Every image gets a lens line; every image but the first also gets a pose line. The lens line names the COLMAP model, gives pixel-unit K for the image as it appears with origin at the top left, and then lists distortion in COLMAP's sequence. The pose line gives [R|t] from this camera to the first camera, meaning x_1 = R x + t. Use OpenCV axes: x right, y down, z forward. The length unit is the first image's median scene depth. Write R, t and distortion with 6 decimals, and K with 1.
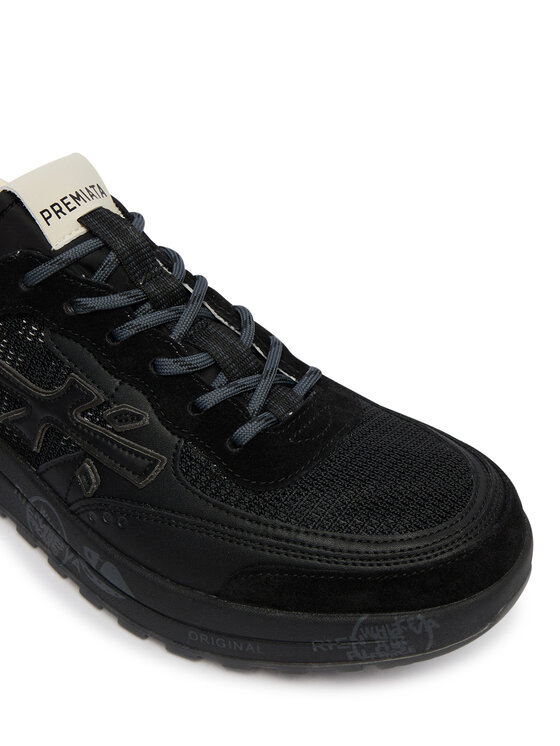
lens RADIAL K [[1179.4, 0, 281.0], [0, 1179.4, 371.6], [0, 0, 1]] dist [0.017805, 0.000000]
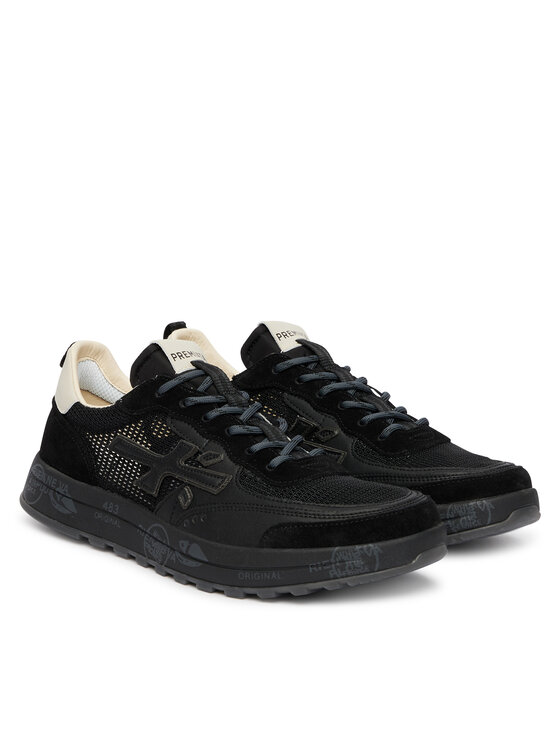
lens RADIAL K [[1547.1, 0, 279.8], [0, 1547.1, 373.0], [0, 0, 1]] dist [0.002128, 0.000000]
pose [[0.995861, 0.009494, -0.090390, 0.174820], [-0.048454, 0.896869, -0.439635, 0.919396], [0.076894, 0.442195, 0.893617, -1.080924]]
